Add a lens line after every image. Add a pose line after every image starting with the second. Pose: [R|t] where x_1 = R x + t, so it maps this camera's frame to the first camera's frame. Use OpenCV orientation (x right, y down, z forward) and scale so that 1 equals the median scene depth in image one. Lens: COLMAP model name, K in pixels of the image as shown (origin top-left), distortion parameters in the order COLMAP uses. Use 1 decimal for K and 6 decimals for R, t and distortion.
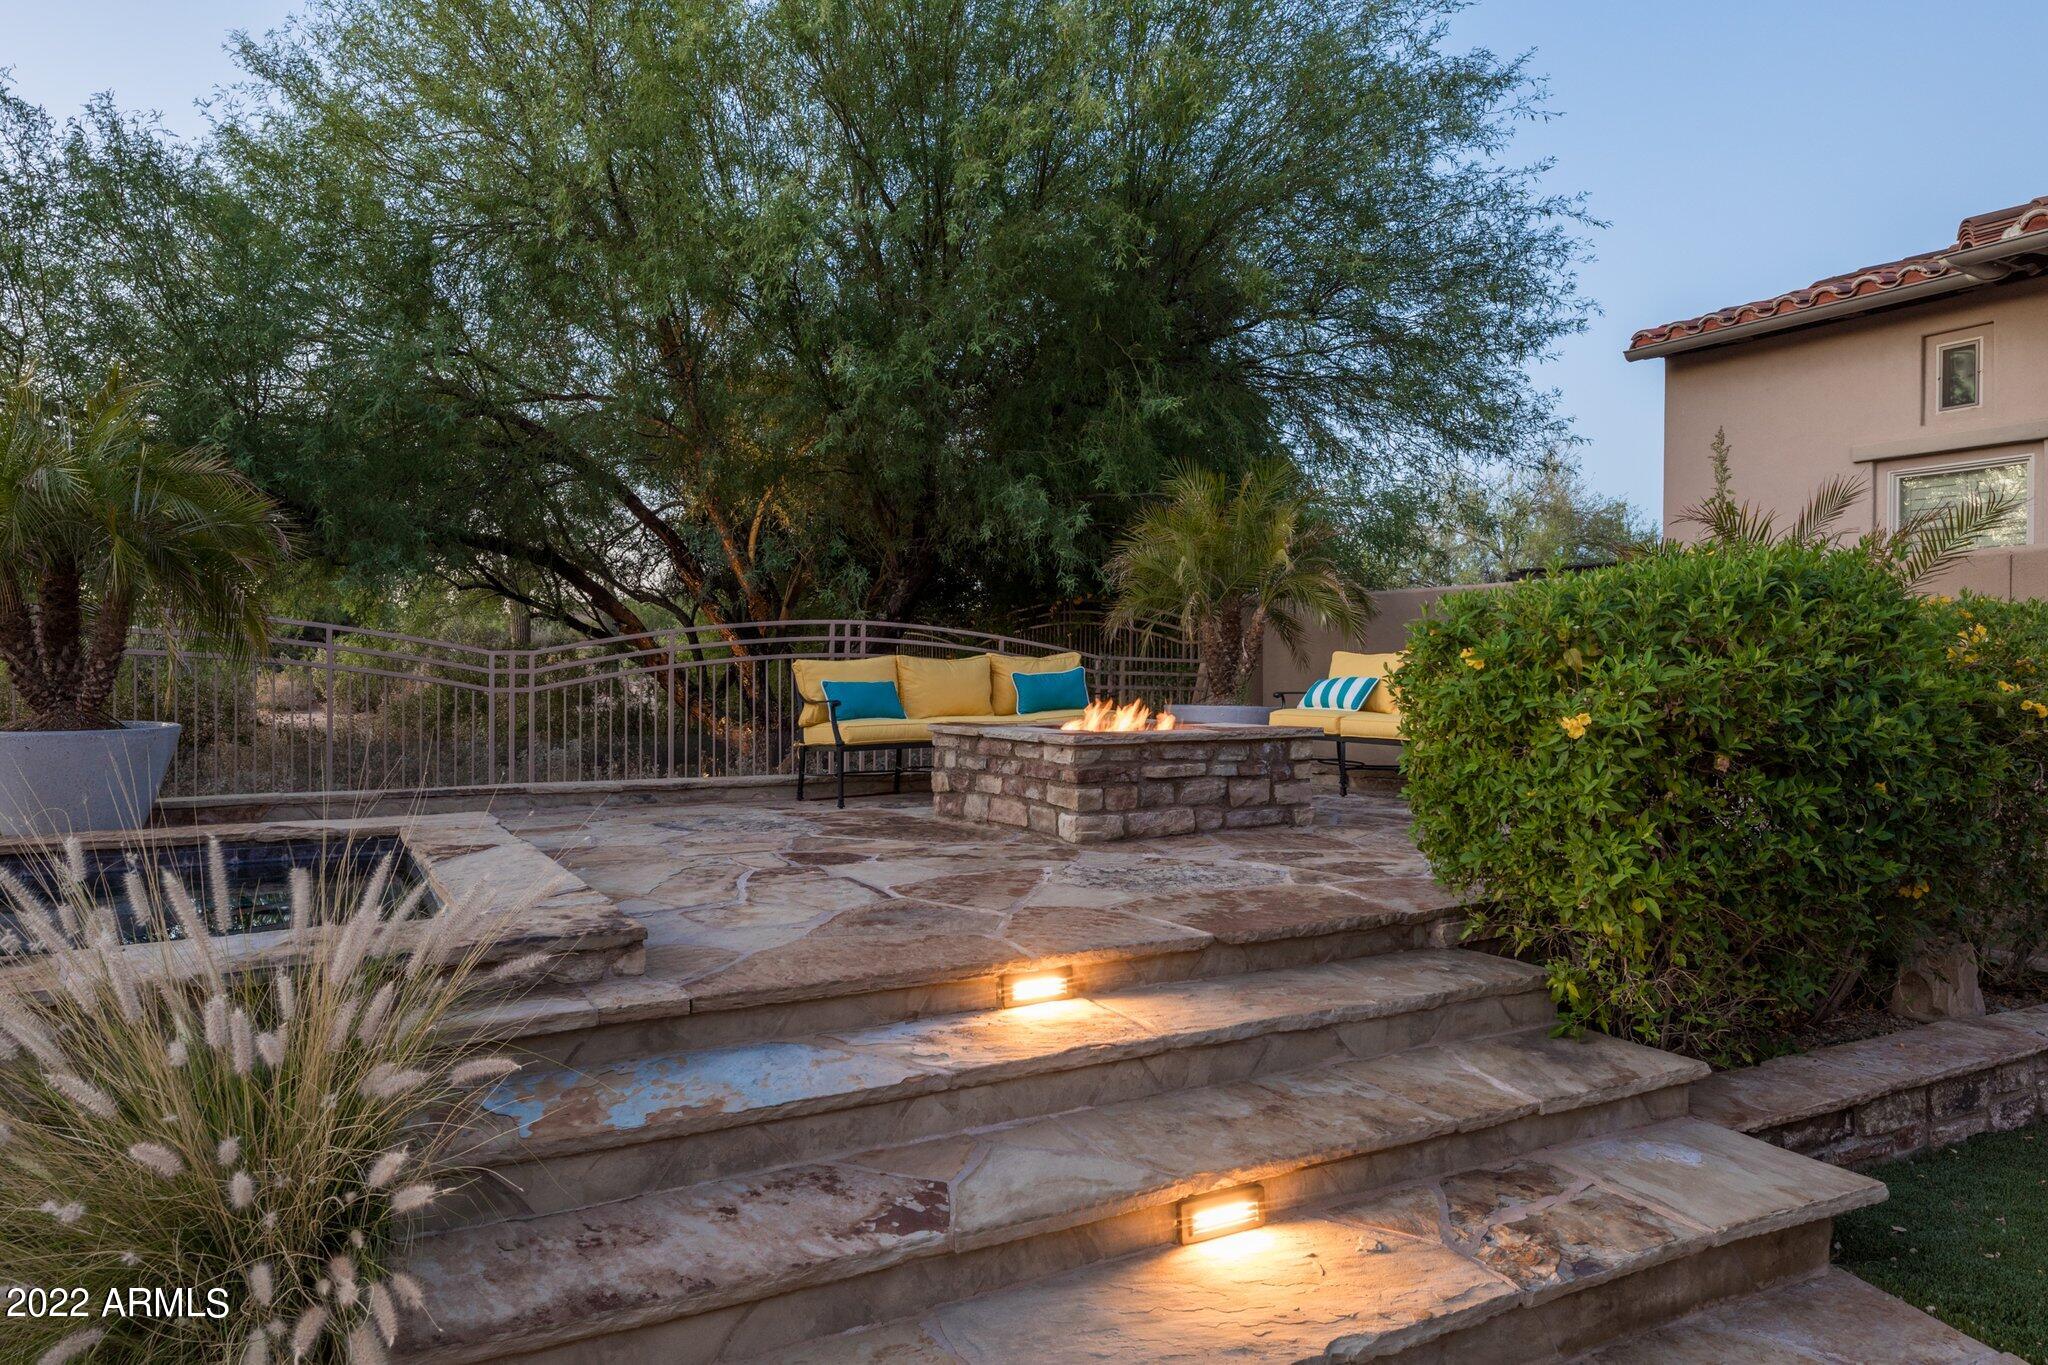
lens RADIAL K [[1294.1, 0, 1022.4], [0, 1294.1, 677.2], [0, 0, 1]] dist [-0.003898, -0.001258]
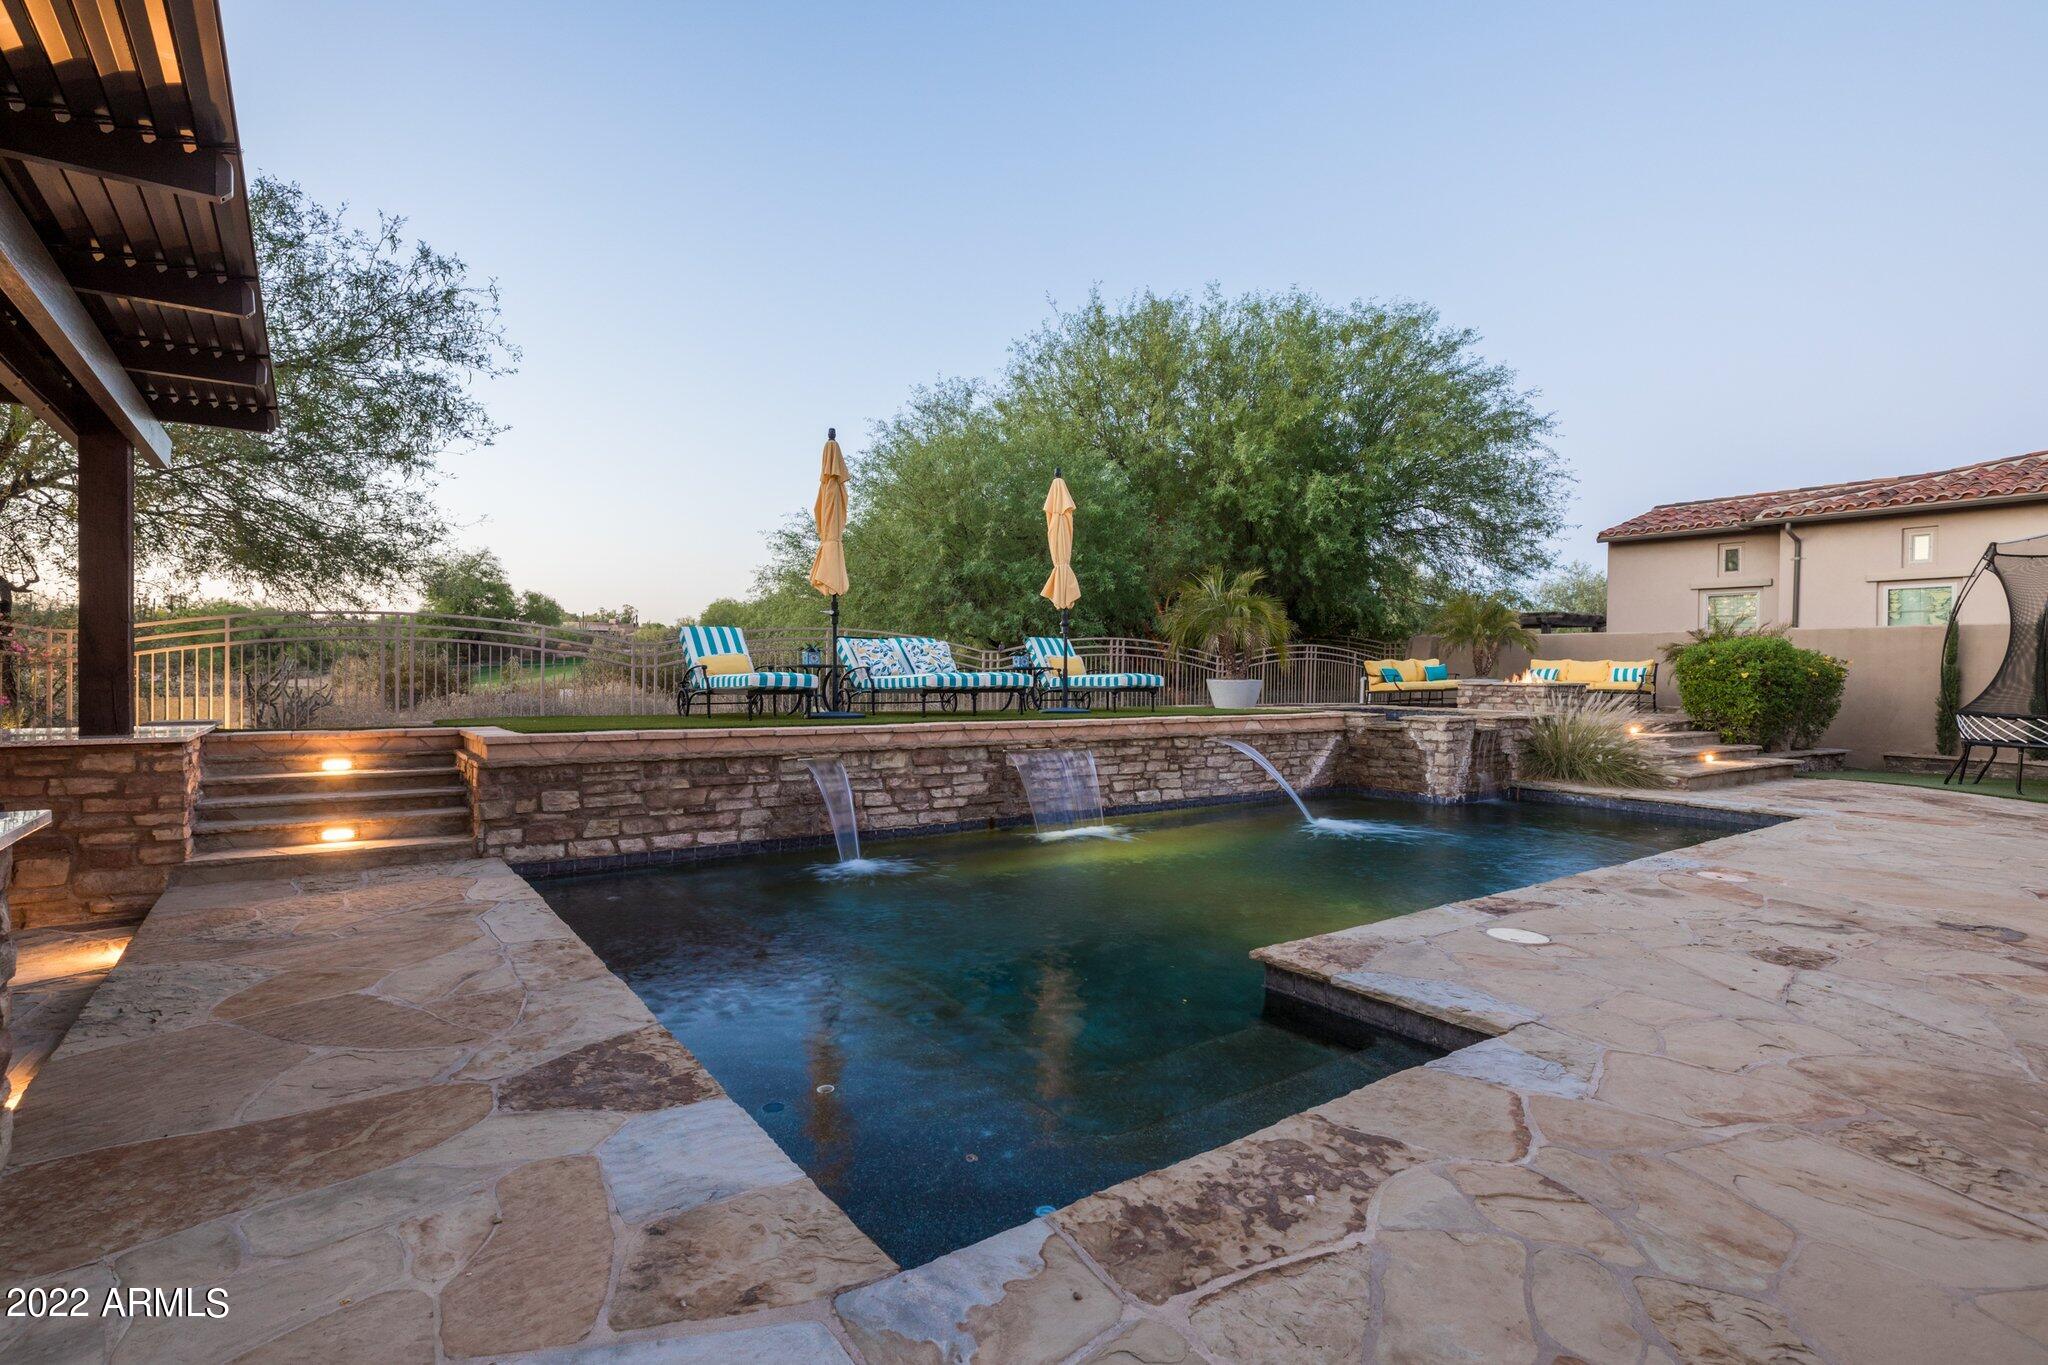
lens RADIAL K [[983.4, 0, 1014.7], [0, 983.4, 674.6], [0, 0, 1]] dist [-0.001494, 0.001503]
pose [[0.994100, 0.011467, 0.107855, -1.114875], [-0.011135, 0.999931, -0.003679, 0.032034], [-0.107890, 0.002456, 0.994160, -0.991448]]
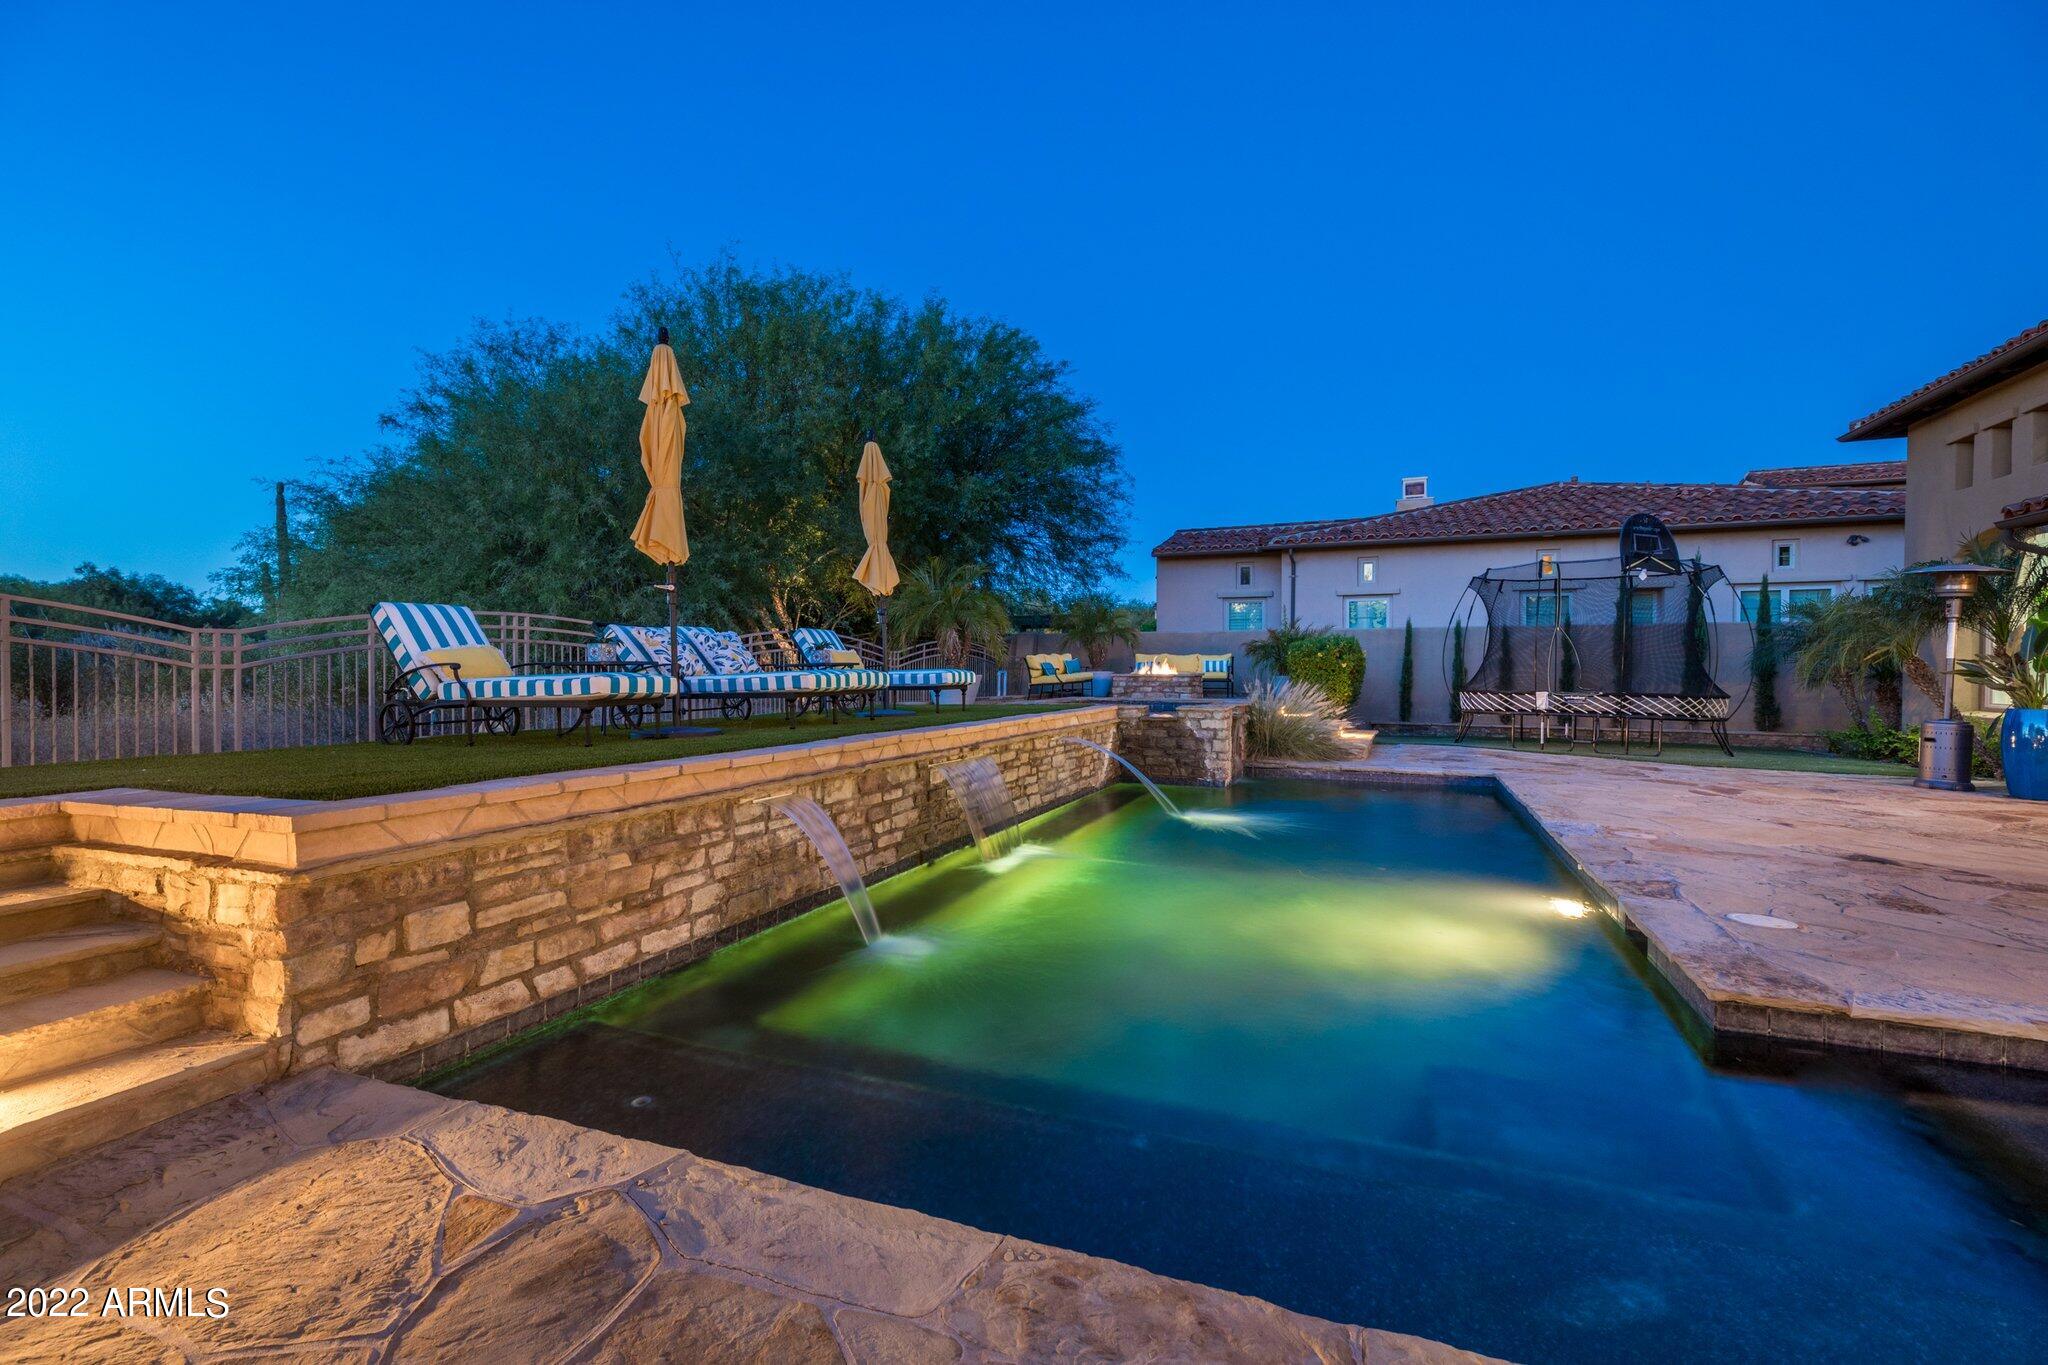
lens RADIAL K [[917.3, 0, 1018.0], [0, 917.3, 676.6], [0, 0, 1]] dist [0.007672, -0.000812]
pose [[0.786452, -0.004517, 0.617636, -1.438577], [0.004684, 0.999988, 0.001349, 0.031611], [-0.617634, 0.001832, 0.786463, -0.616575]]
